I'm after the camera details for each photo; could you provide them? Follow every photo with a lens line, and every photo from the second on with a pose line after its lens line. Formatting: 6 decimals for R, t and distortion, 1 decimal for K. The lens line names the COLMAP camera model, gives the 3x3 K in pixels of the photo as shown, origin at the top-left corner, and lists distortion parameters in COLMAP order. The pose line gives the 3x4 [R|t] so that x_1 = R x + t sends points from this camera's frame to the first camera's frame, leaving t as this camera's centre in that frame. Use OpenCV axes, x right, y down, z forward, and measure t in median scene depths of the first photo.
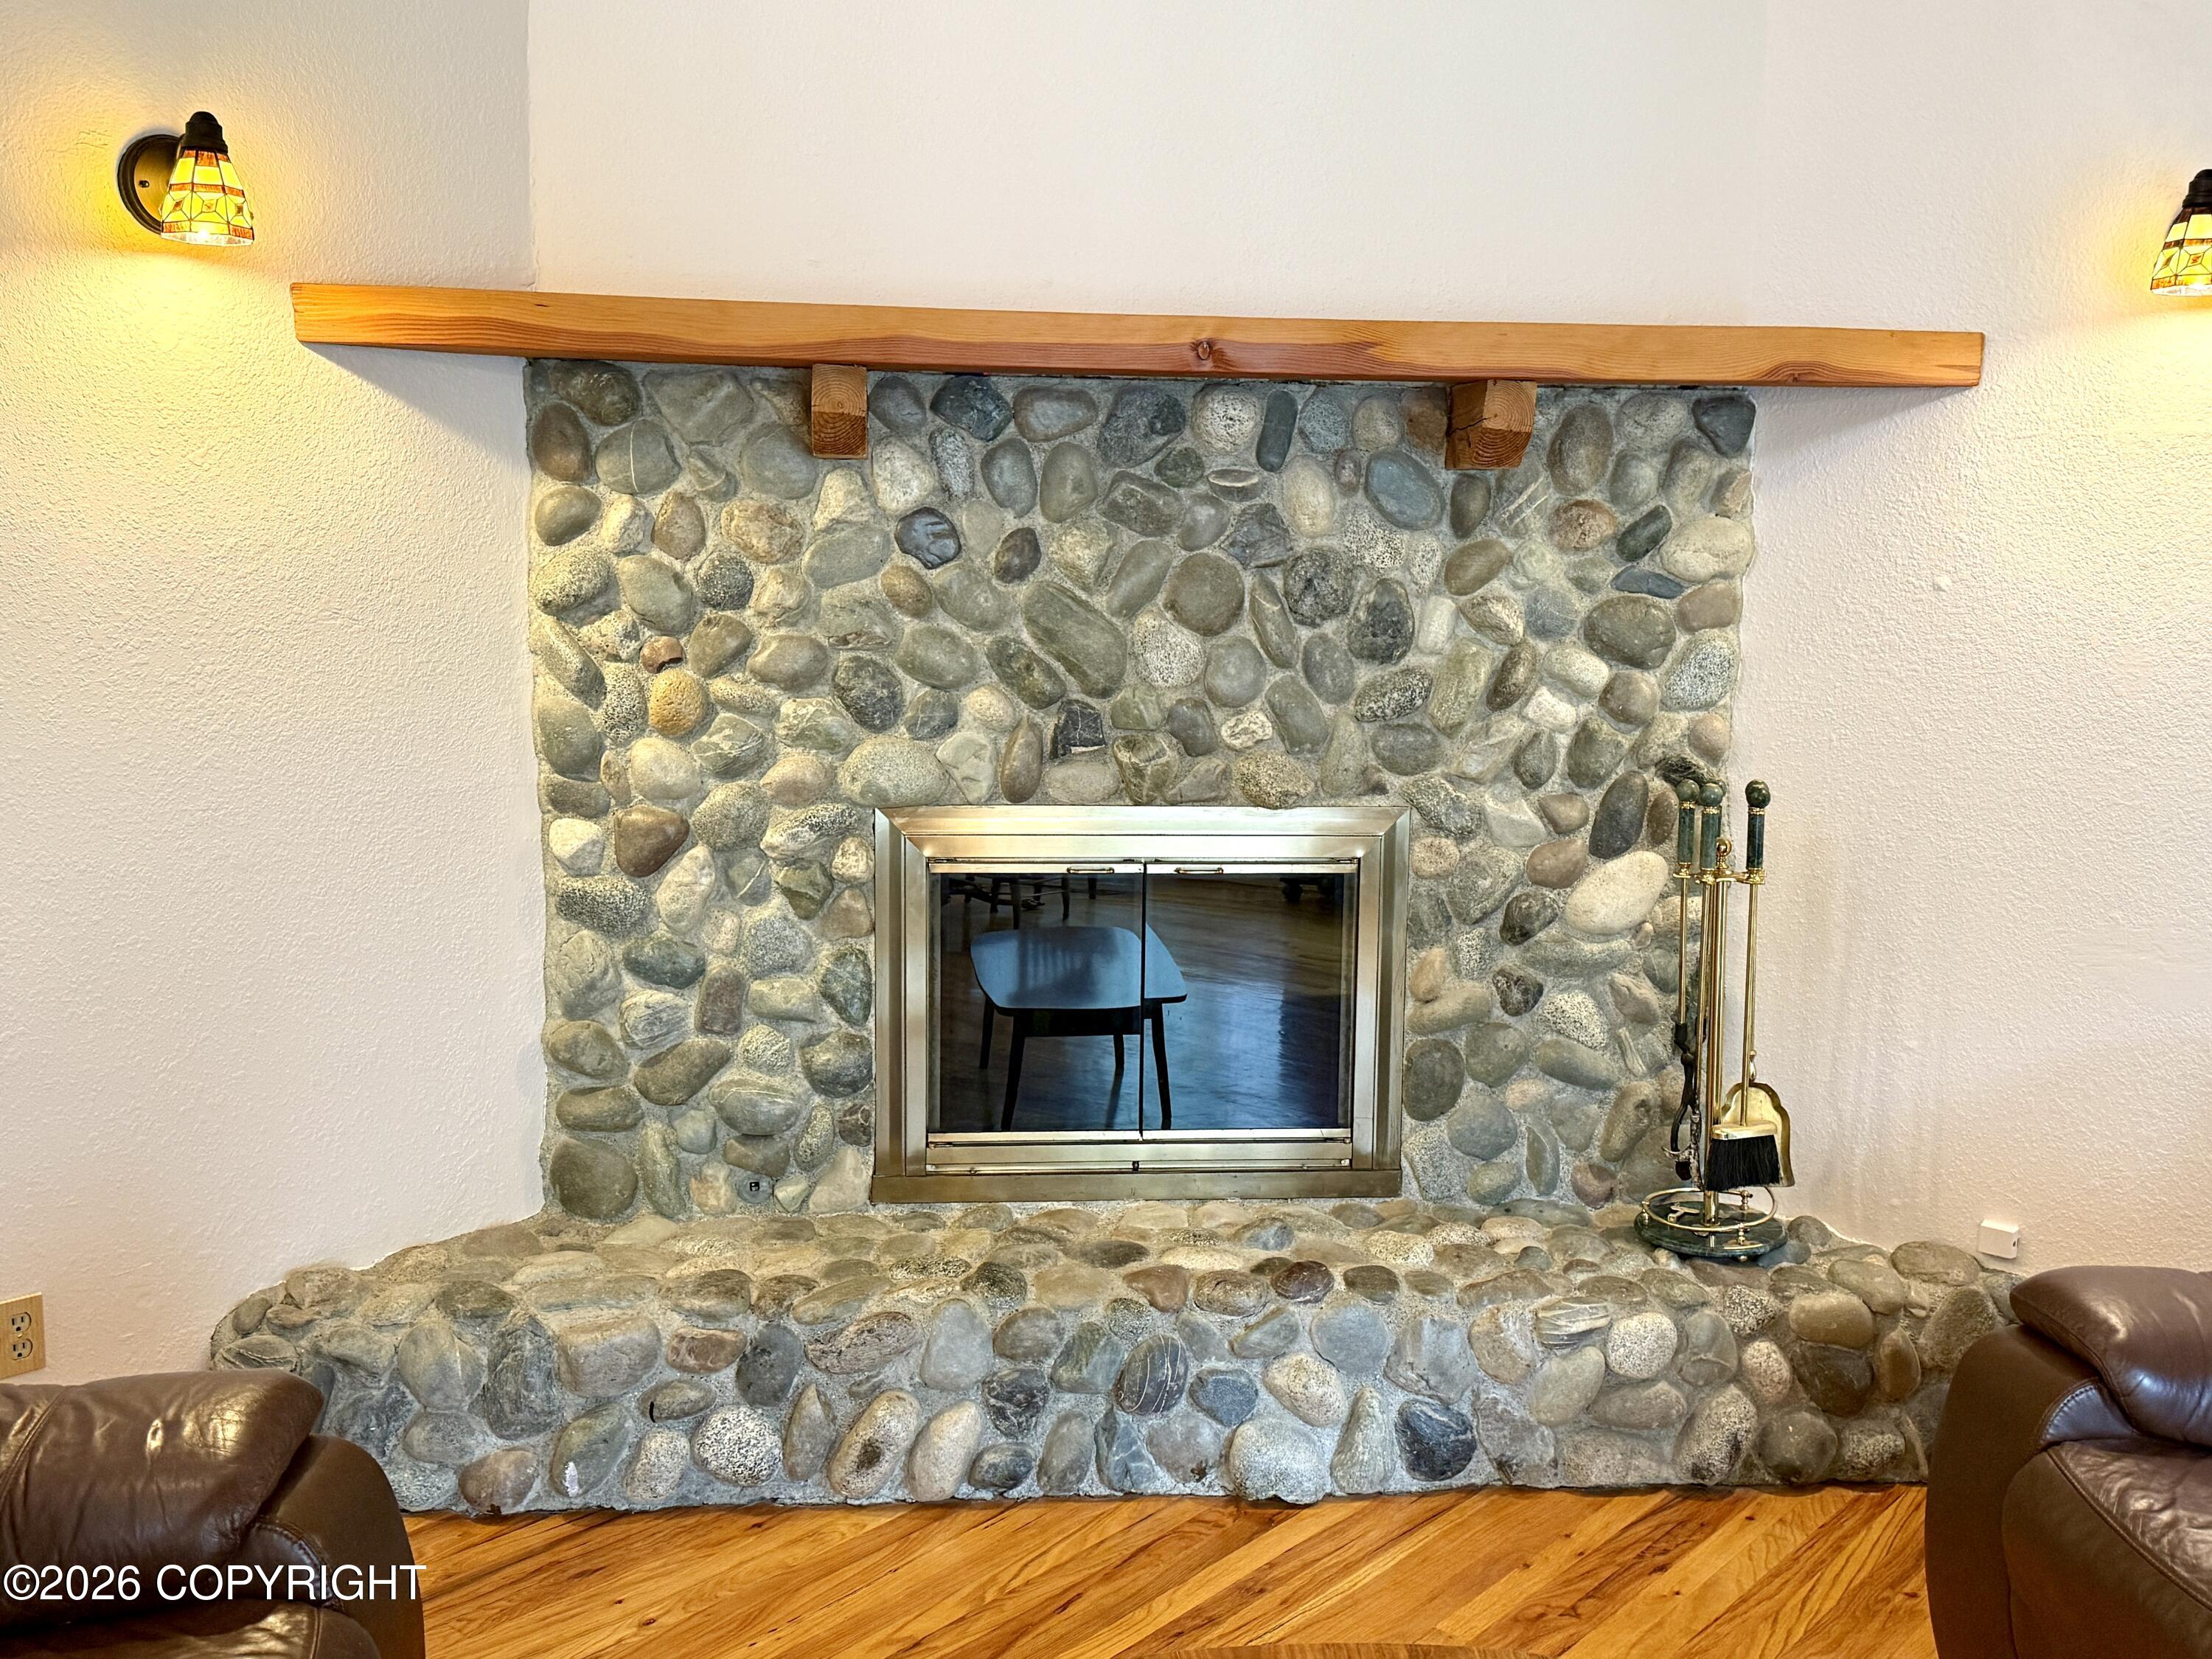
lens RADIAL K [[2089.1, 0, 1101.6], [0, 2089.1, 835.3], [0, 0, 1]] dist [0.182863, -0.390307]
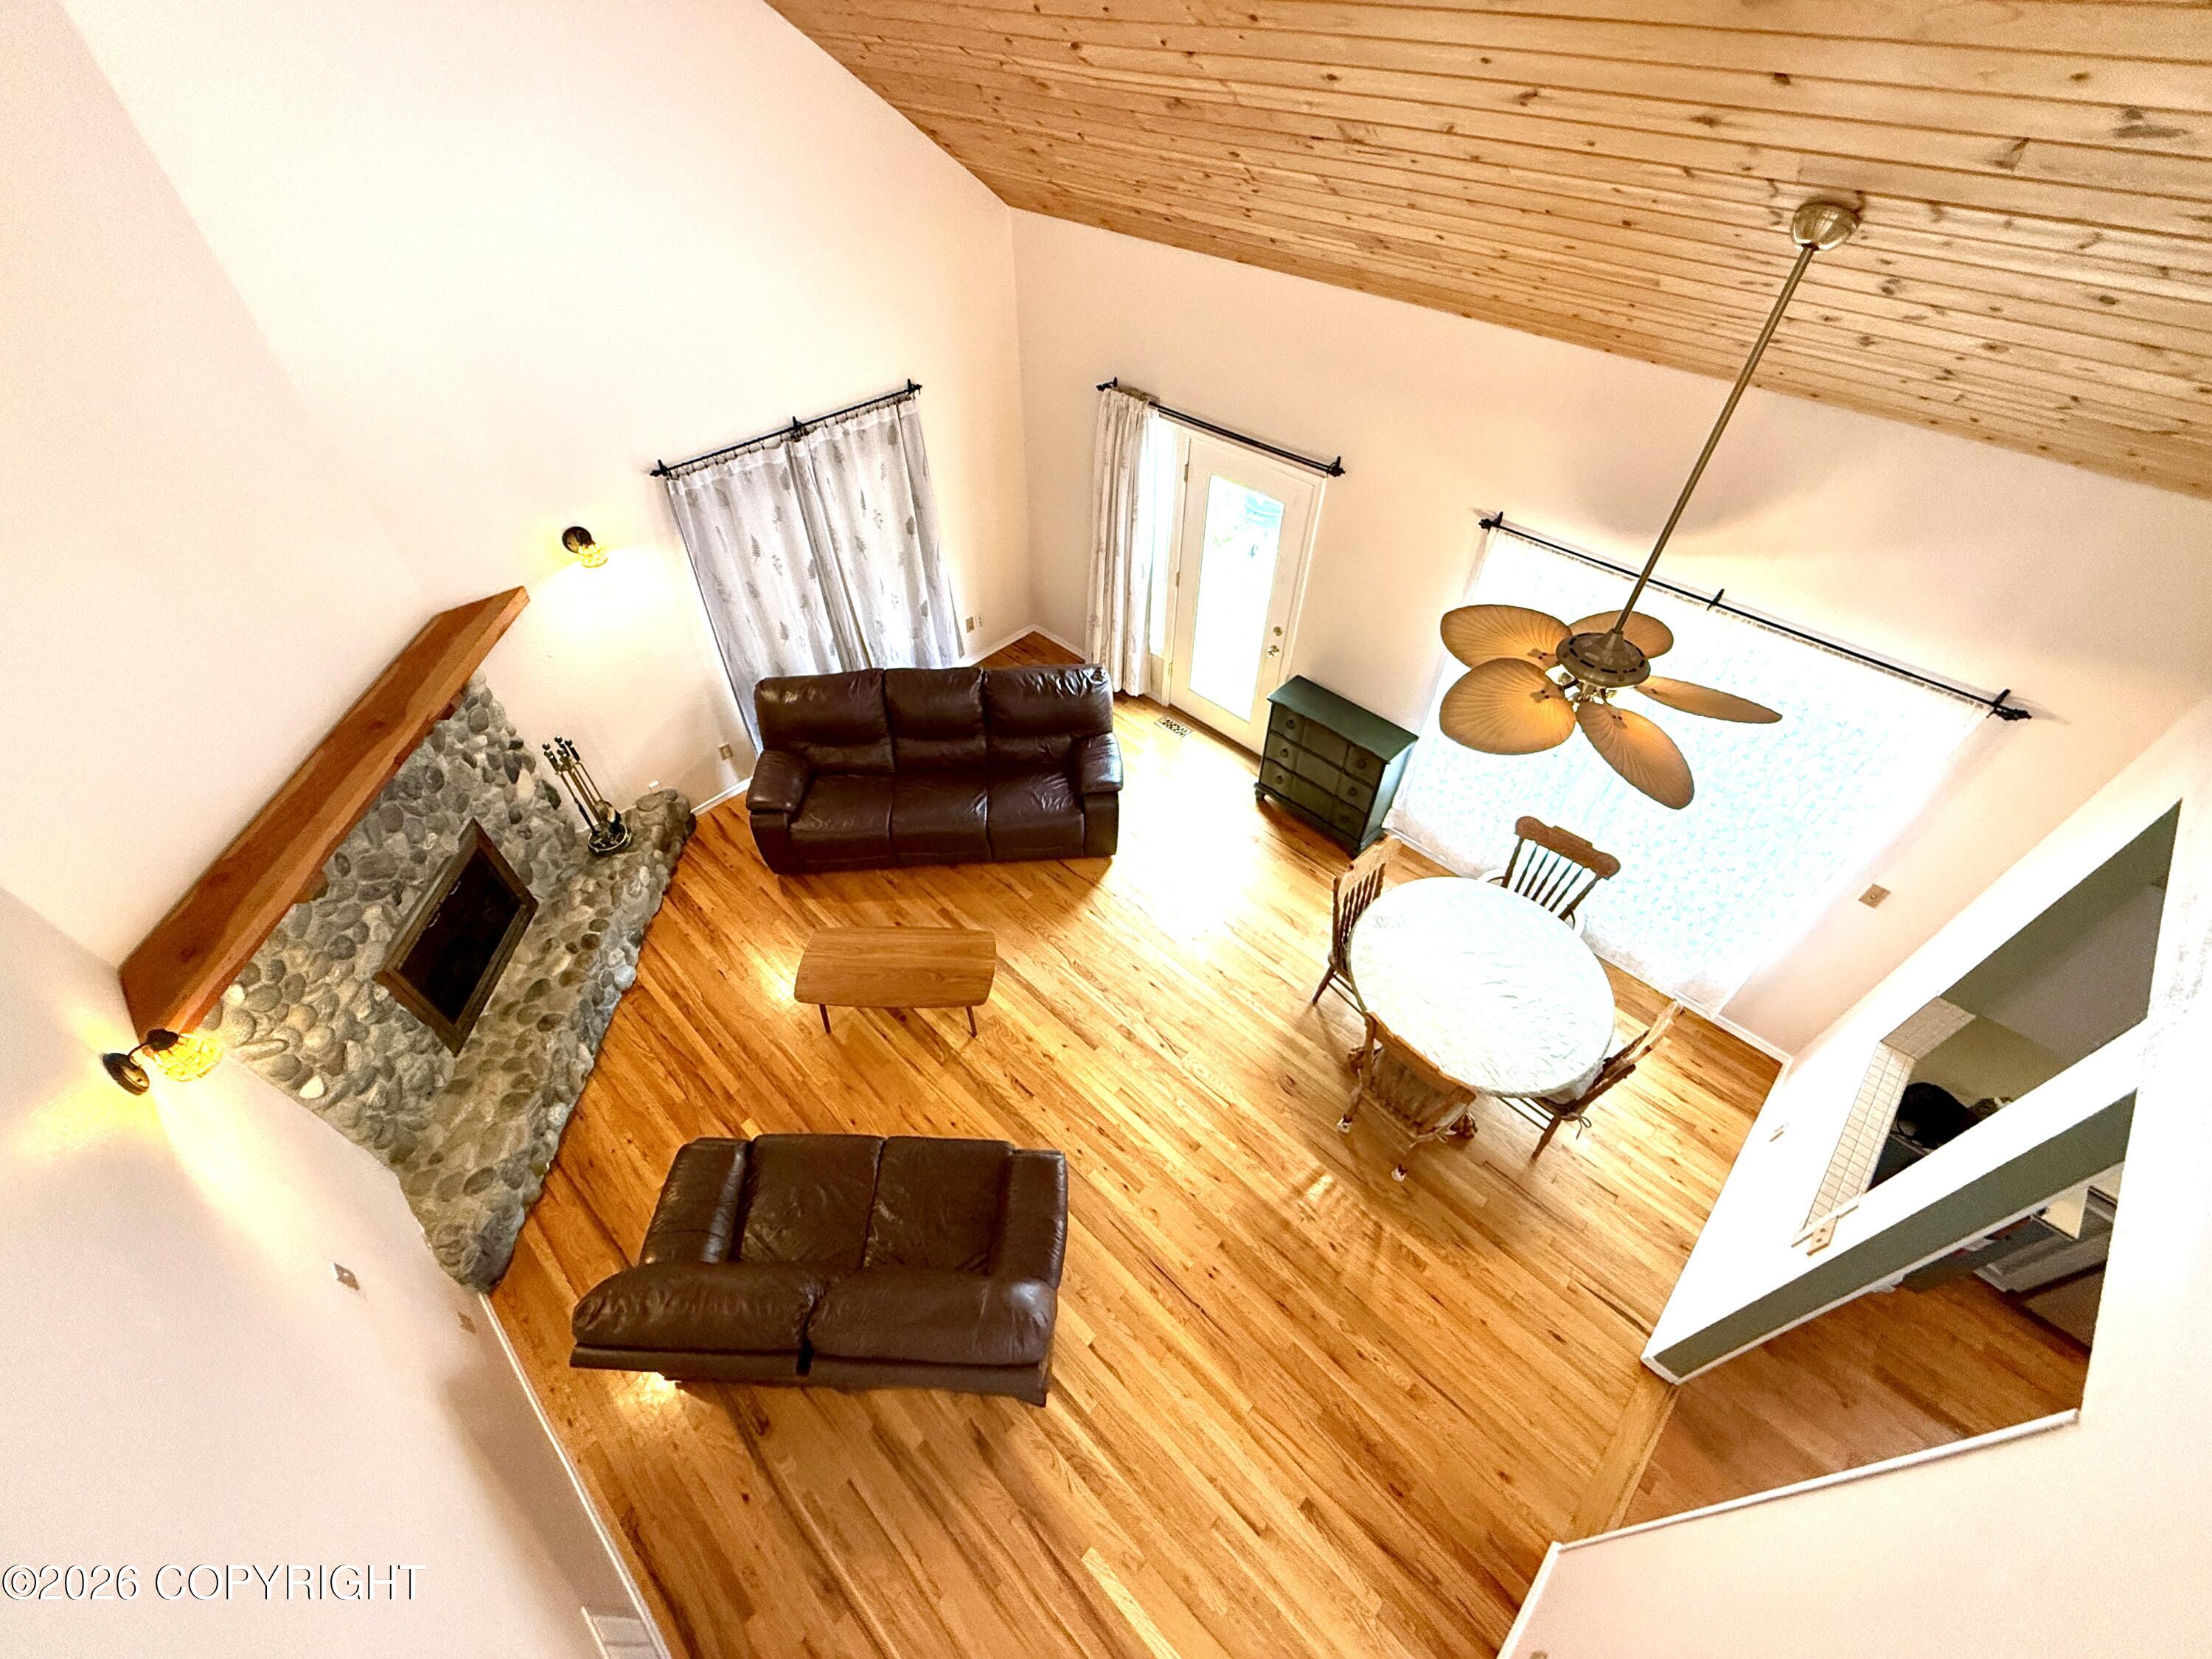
lens RADIAL K [[879.2, 0, 1098.3], [0, 879.2, 834.2], [0, 0, 1]] dist [0.000253, 0.000494]
pose [[0.072531, -0.734493, 0.674729, -0.632014], [0.136824, 0.677443, 0.722738, -0.766165], [-0.987936, 0.039898, 0.149632, -0.013789]]
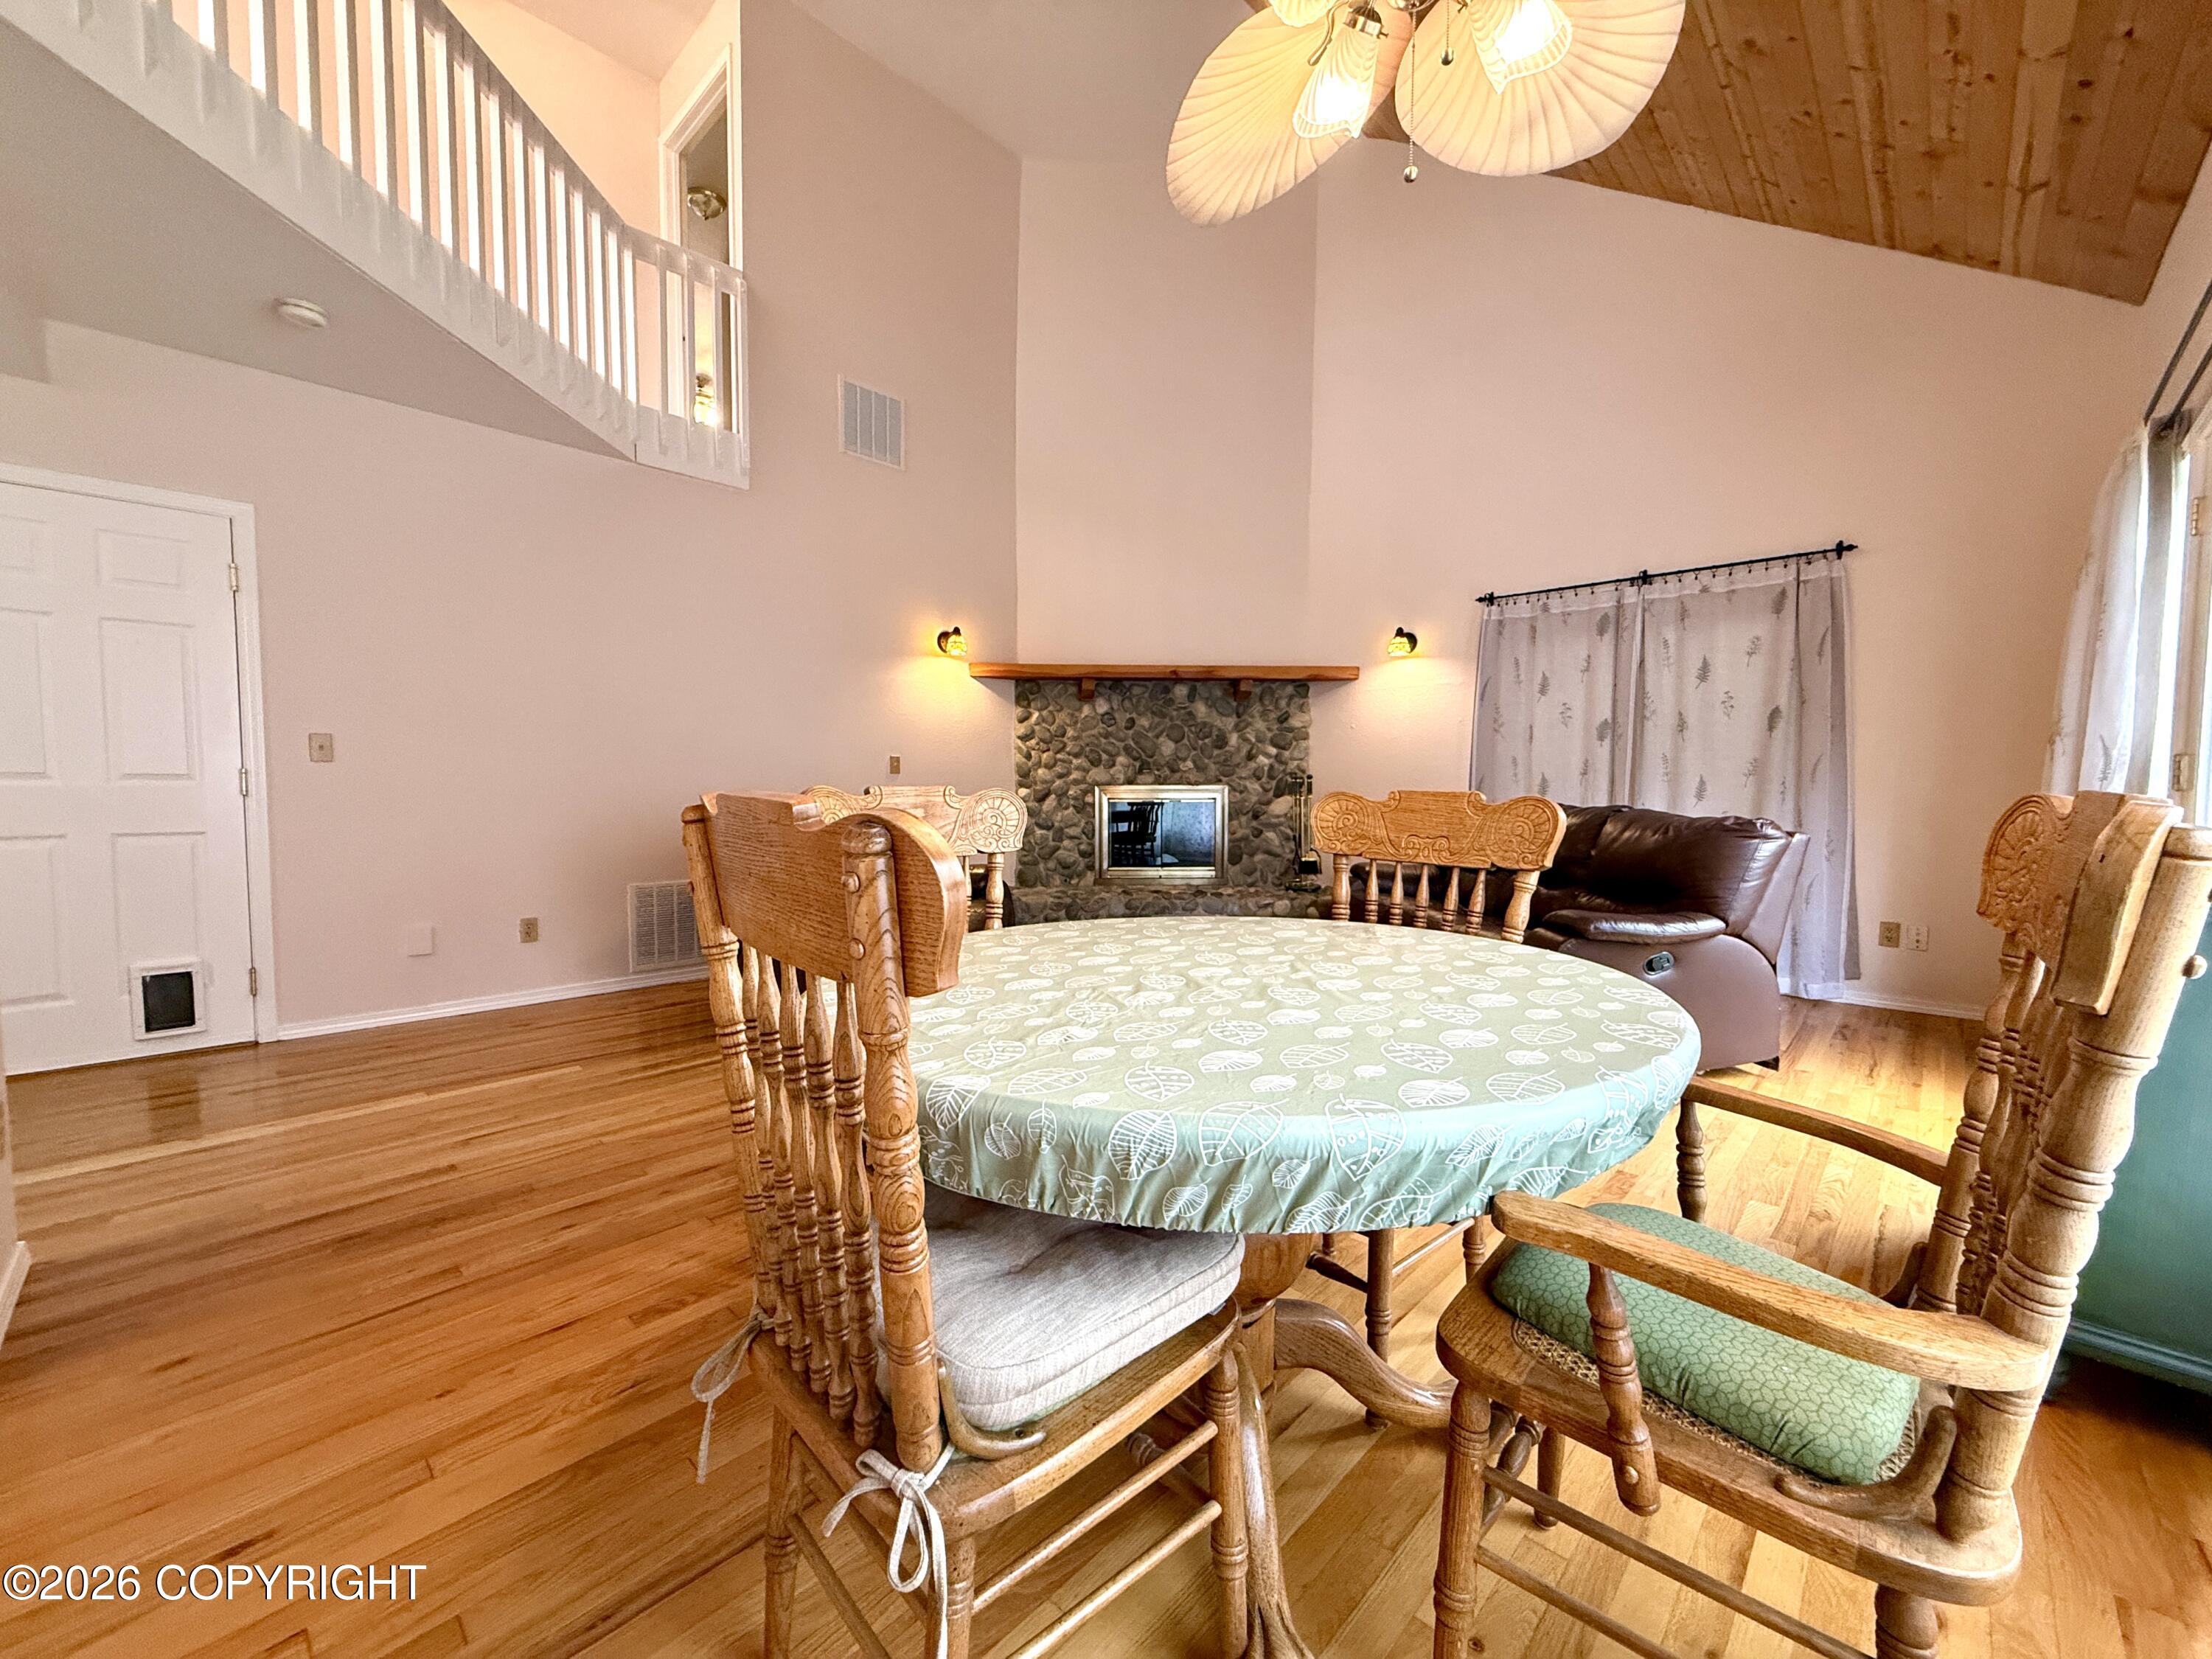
lens RADIAL K [[879.2, 0, 1098.3], [0, 879.2, 834.2], [0, 0, 1]] dist [0.000253, 0.000494]
pose [[0.997357, -0.010130, -0.071951, 0.020236], [0.003810, 0.996163, -0.087438, 0.232205], [0.072560, 0.086933, 0.993568, -0.698220]]
